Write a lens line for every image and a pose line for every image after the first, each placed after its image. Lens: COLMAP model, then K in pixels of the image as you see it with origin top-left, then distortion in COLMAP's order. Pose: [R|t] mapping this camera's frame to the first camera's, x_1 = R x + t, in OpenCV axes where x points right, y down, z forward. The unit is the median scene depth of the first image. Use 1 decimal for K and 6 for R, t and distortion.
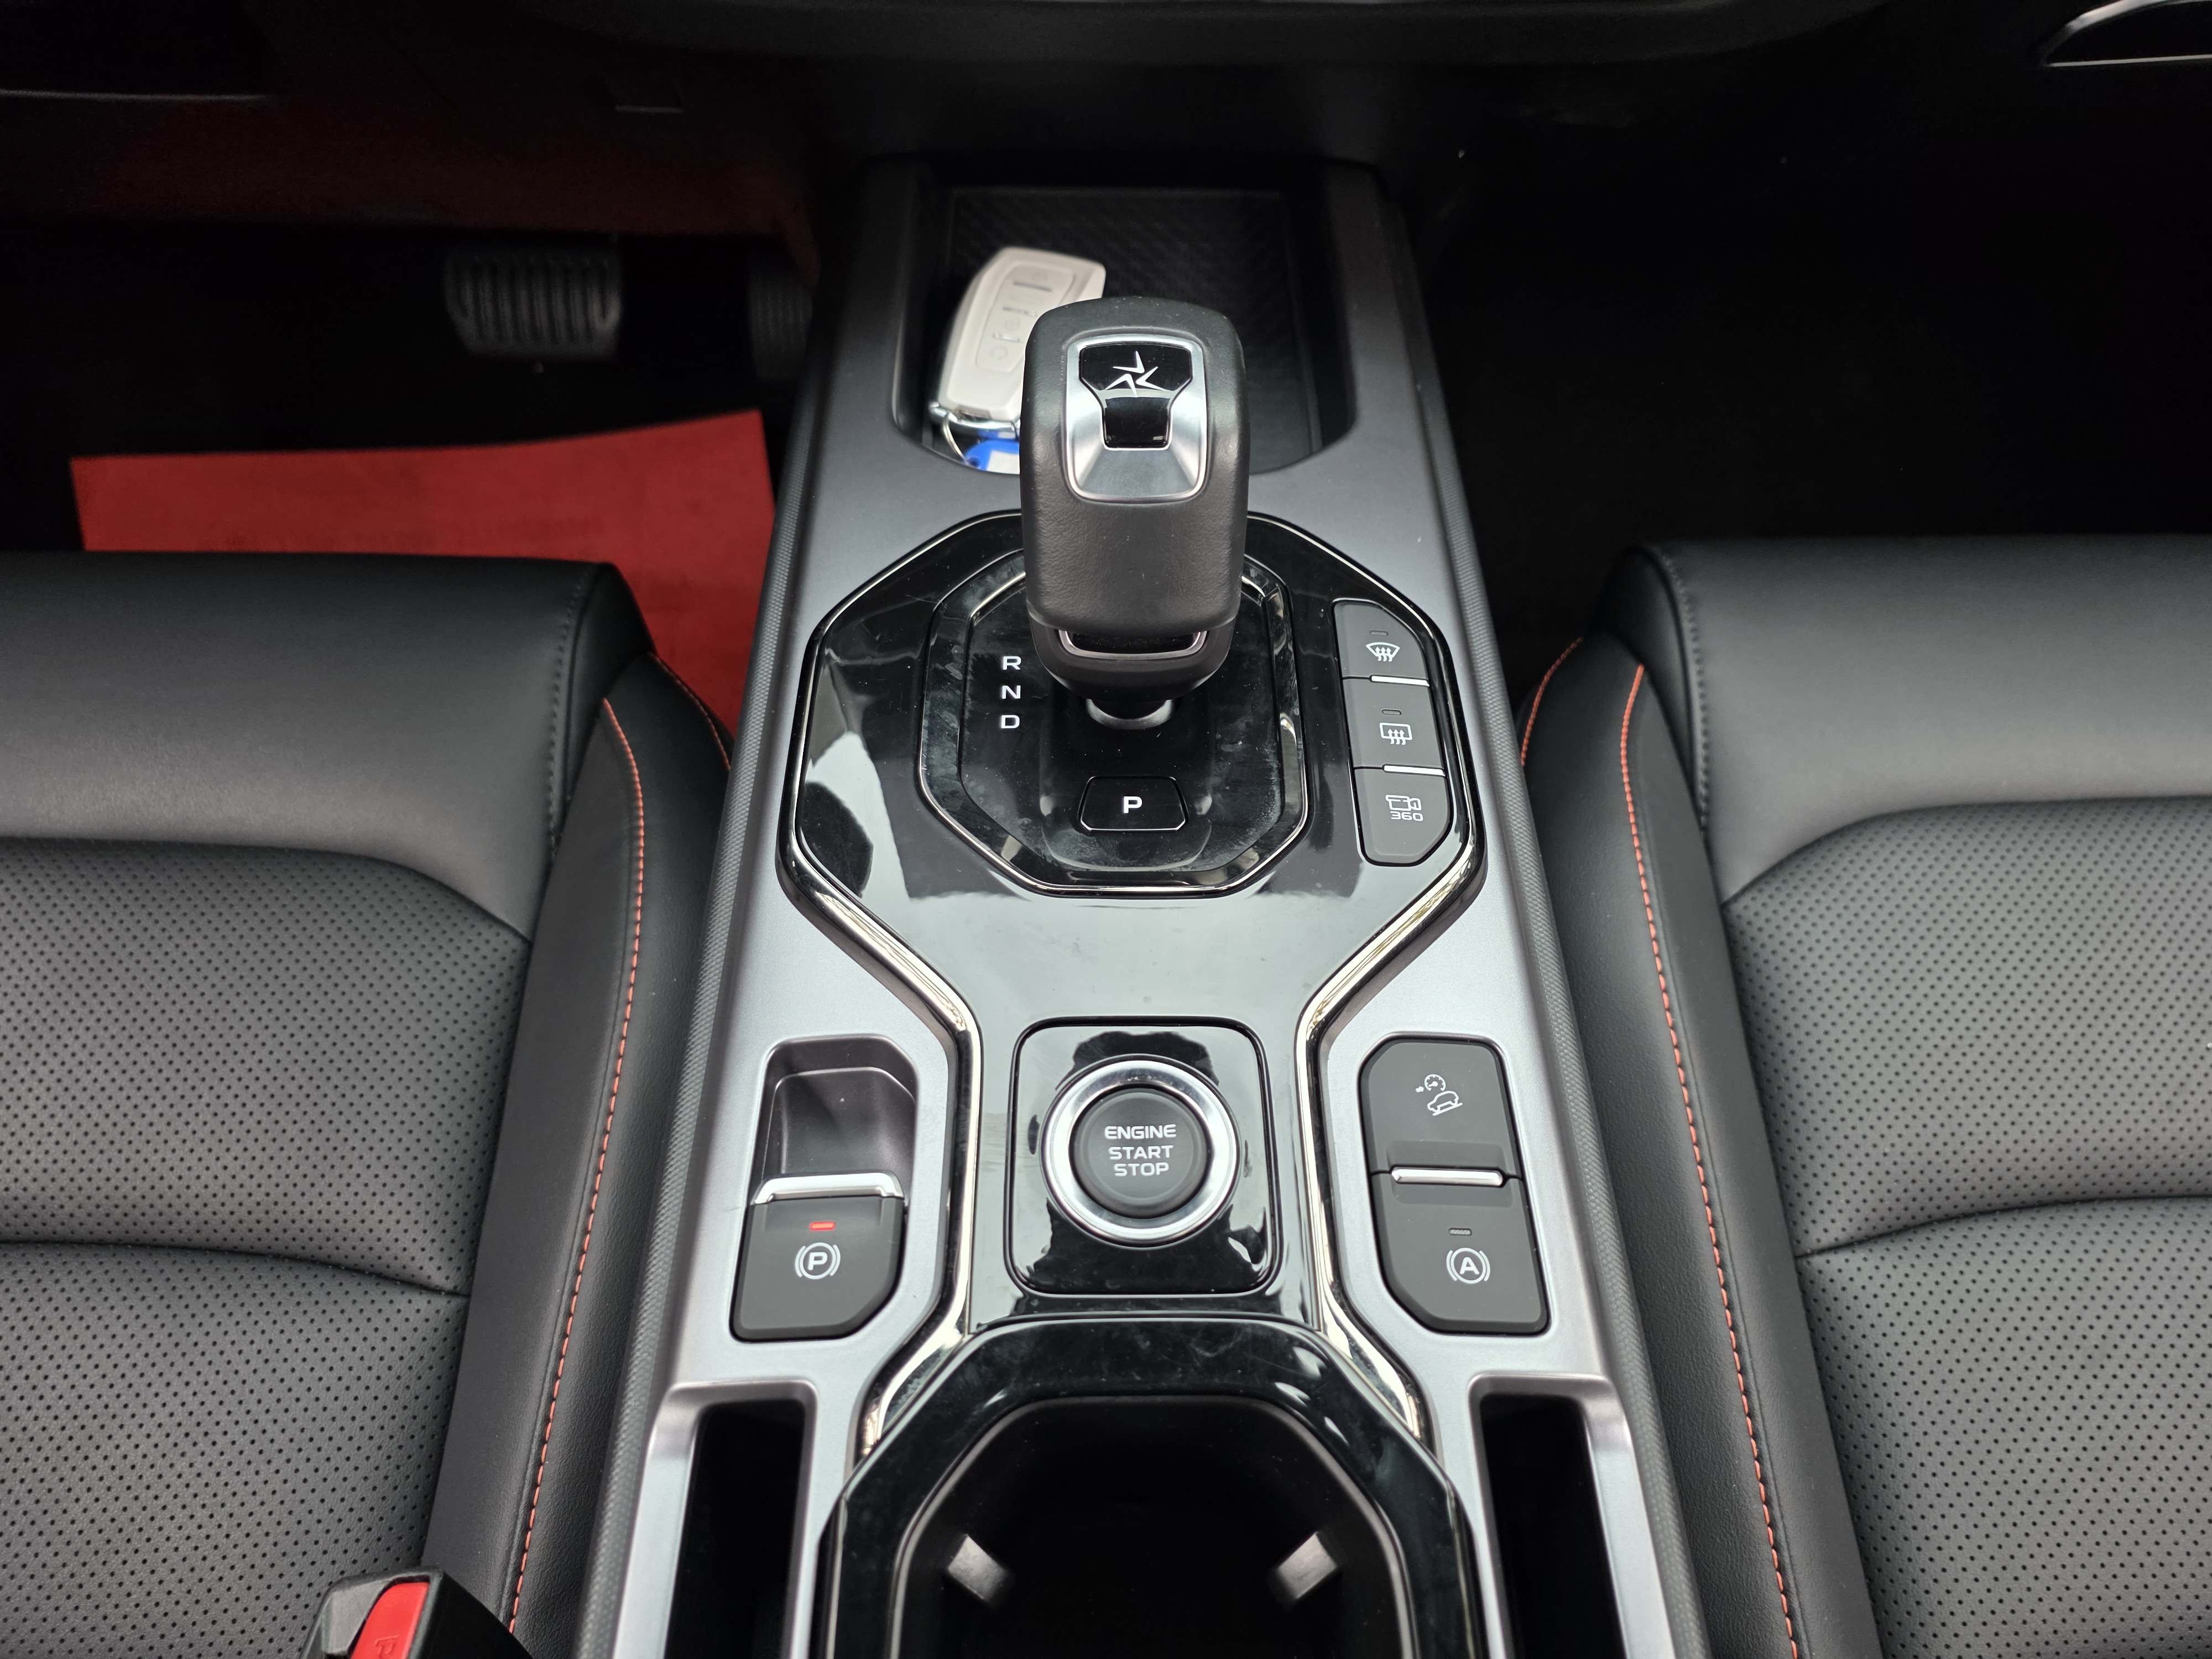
lens RADIAL K [[1497.0, 0, 1106.0], [0, 1497.0, 829.5], [0, 0, 1]] dist [-0.002118, -0.000920]
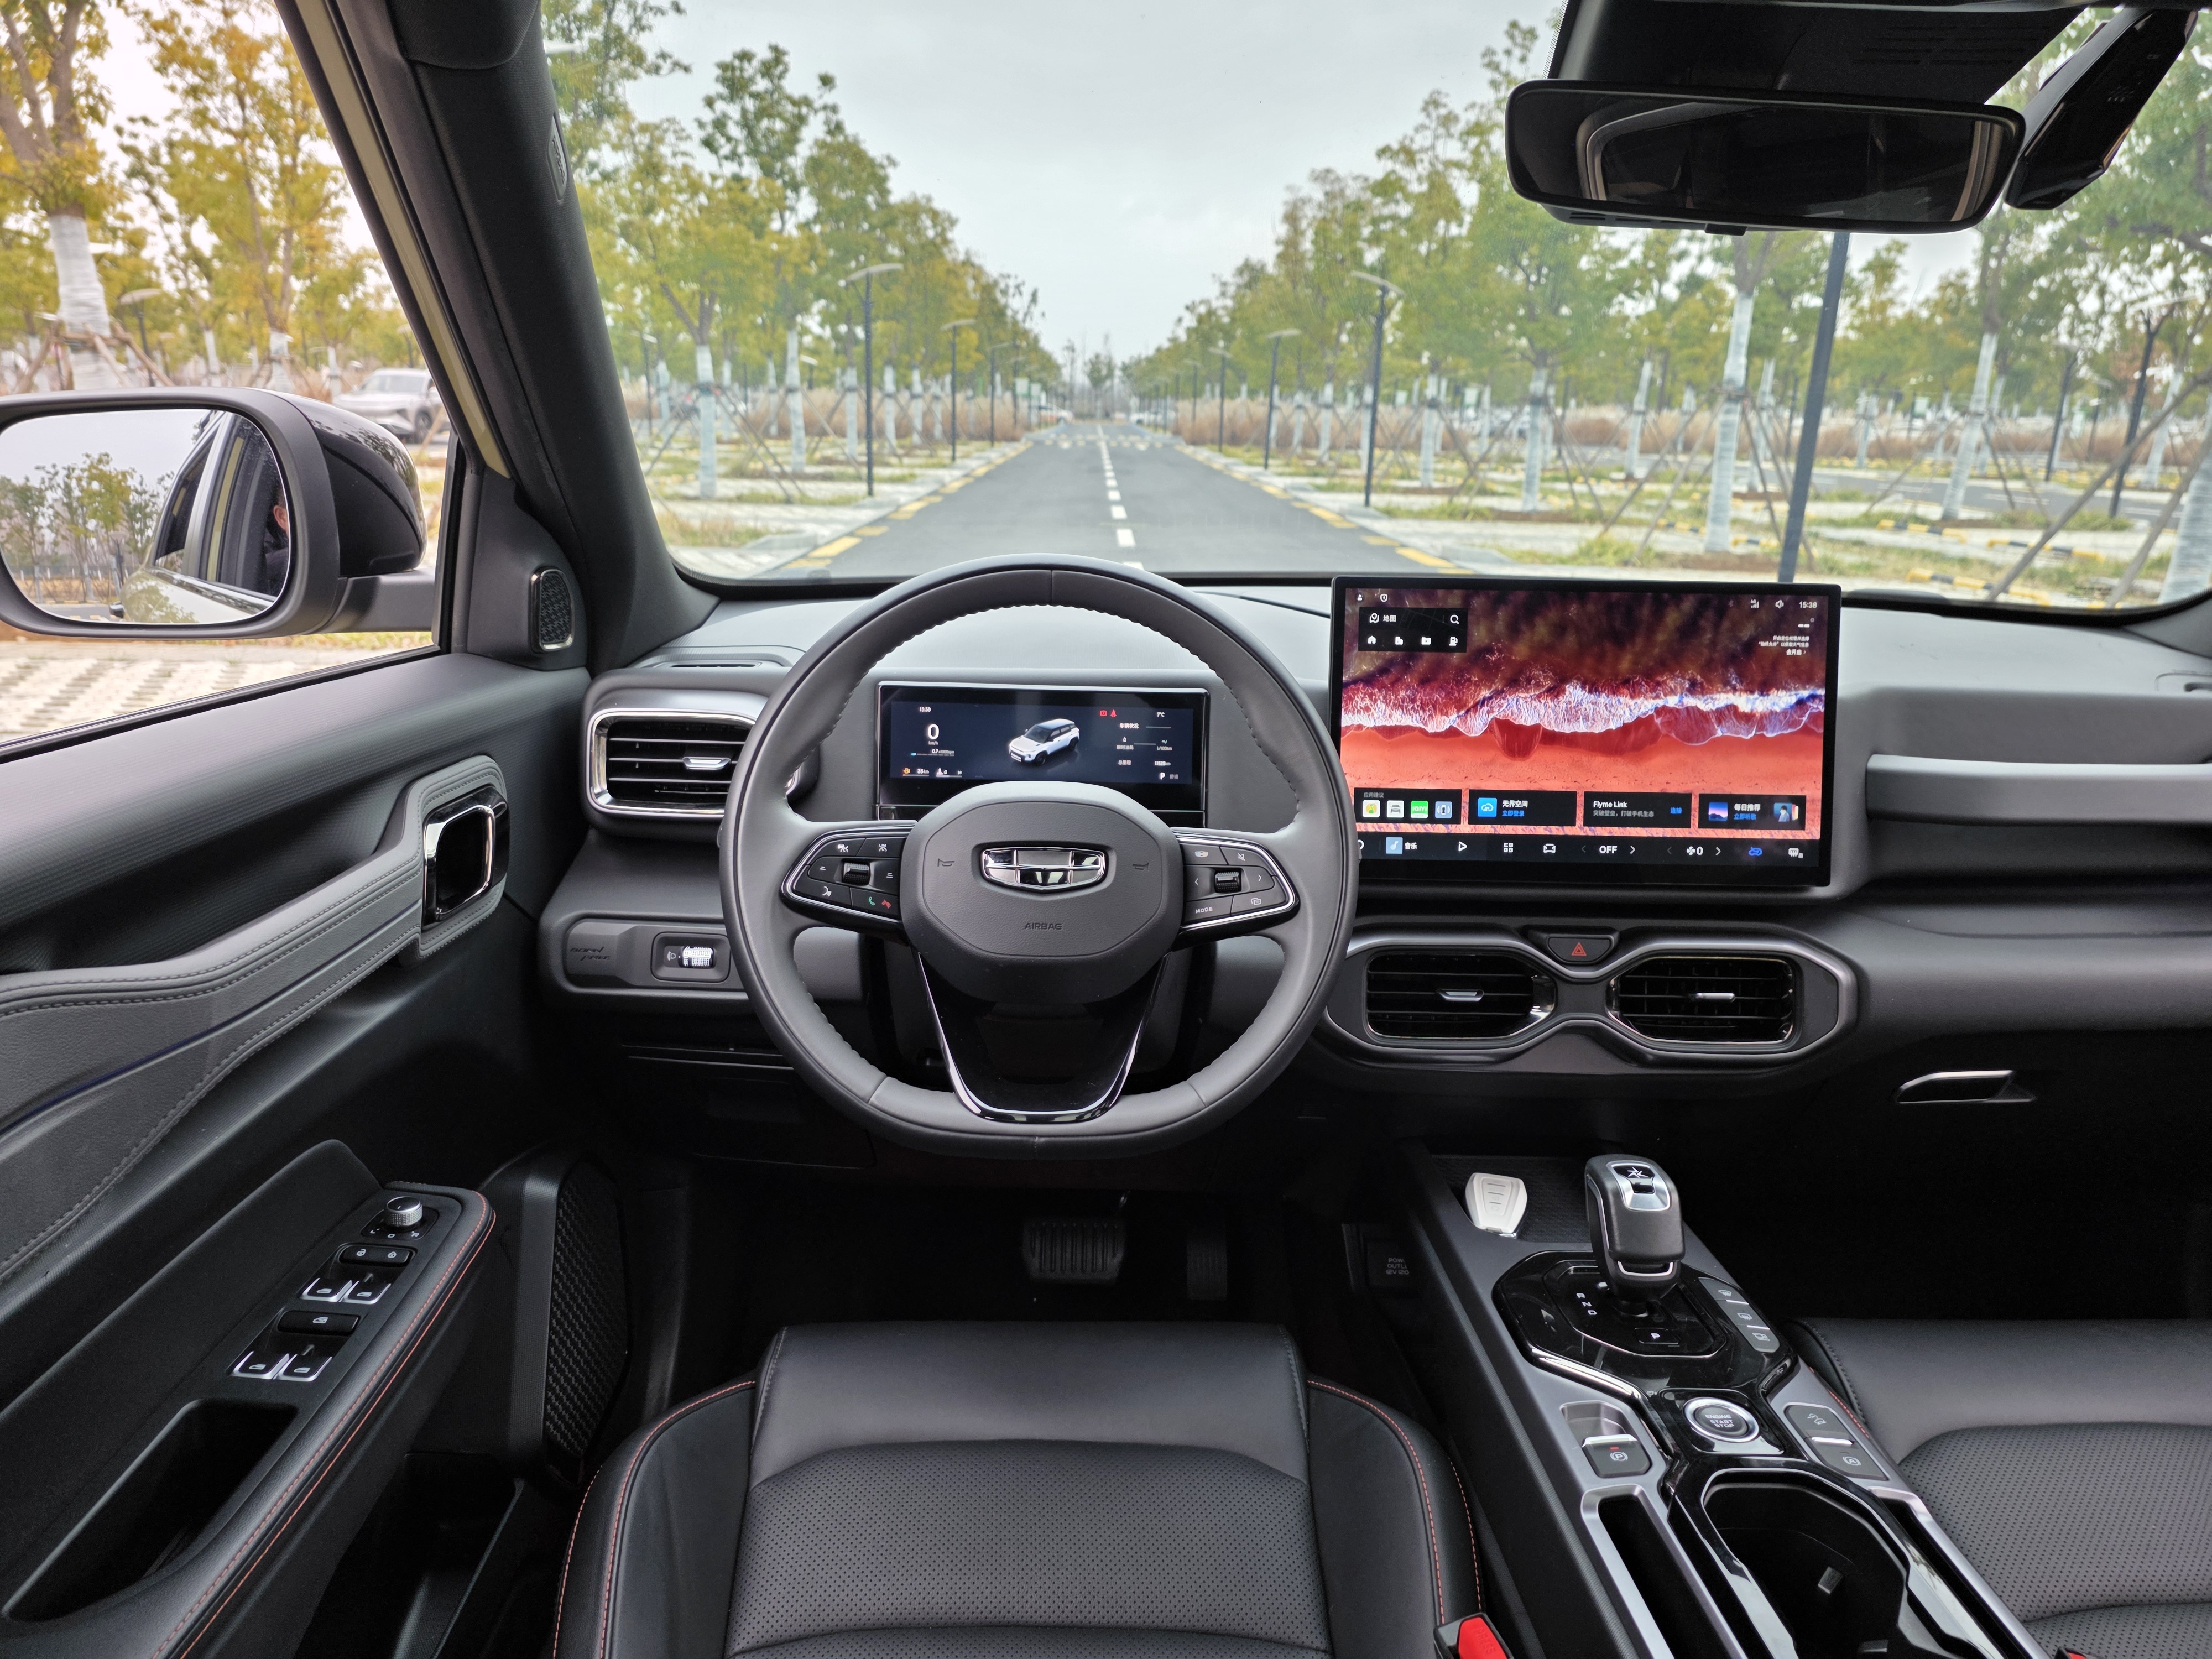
lens RADIAL K [[1476.4, 0, 1100.0], [0, 1476.4, 824.7], [0, 0, 1]] dist [0.090722, -0.085985]
pose [[0.999503, 0.008803, 0.030280, -0.831222], [0.013343, 0.751972, -0.659060, 0.822811], [-0.028571, 0.659136, 0.751481, -1.228322]]
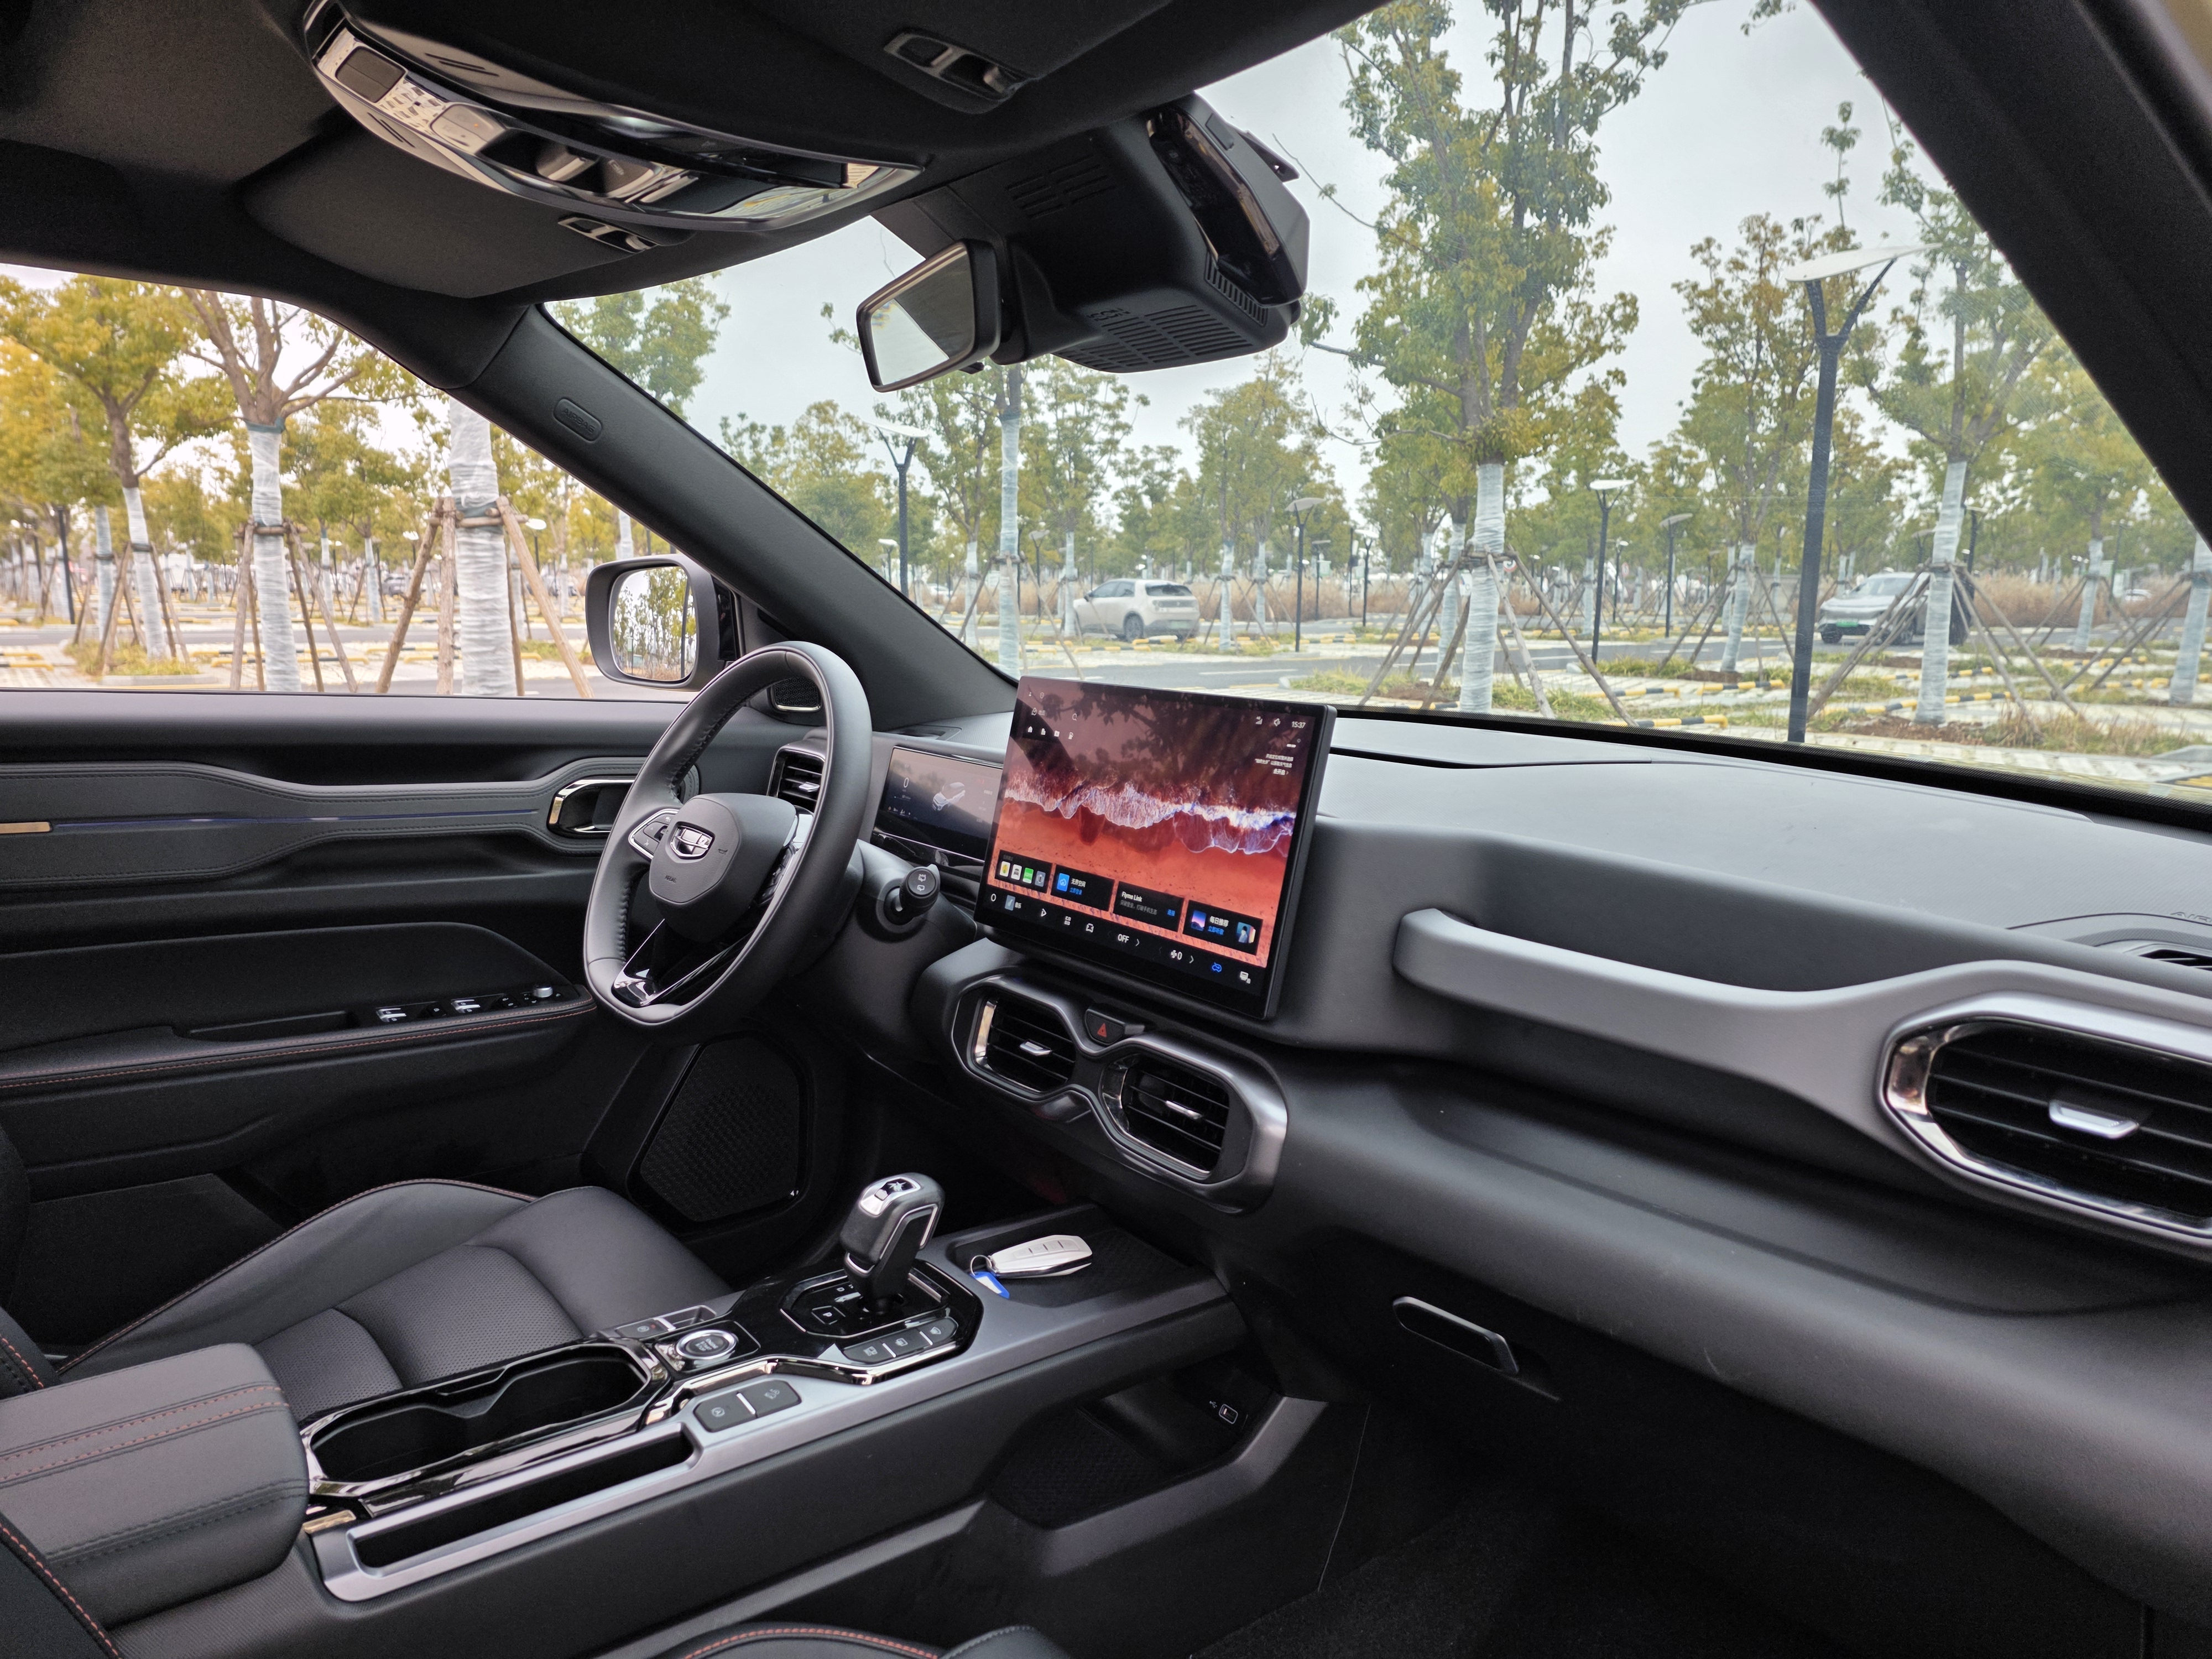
lens RADIAL K [[1453.6, 0, 1106.0], [0, 1453.6, 829.5], [0, 0, 1]] dist [0.083304, -0.072109]
pose [[0.618649, 0.128893, -0.775023, 2.026574], [-0.661315, 0.618022, -0.425101, 0.224806], [0.424188, 0.775523, 0.467577, -0.725144]]
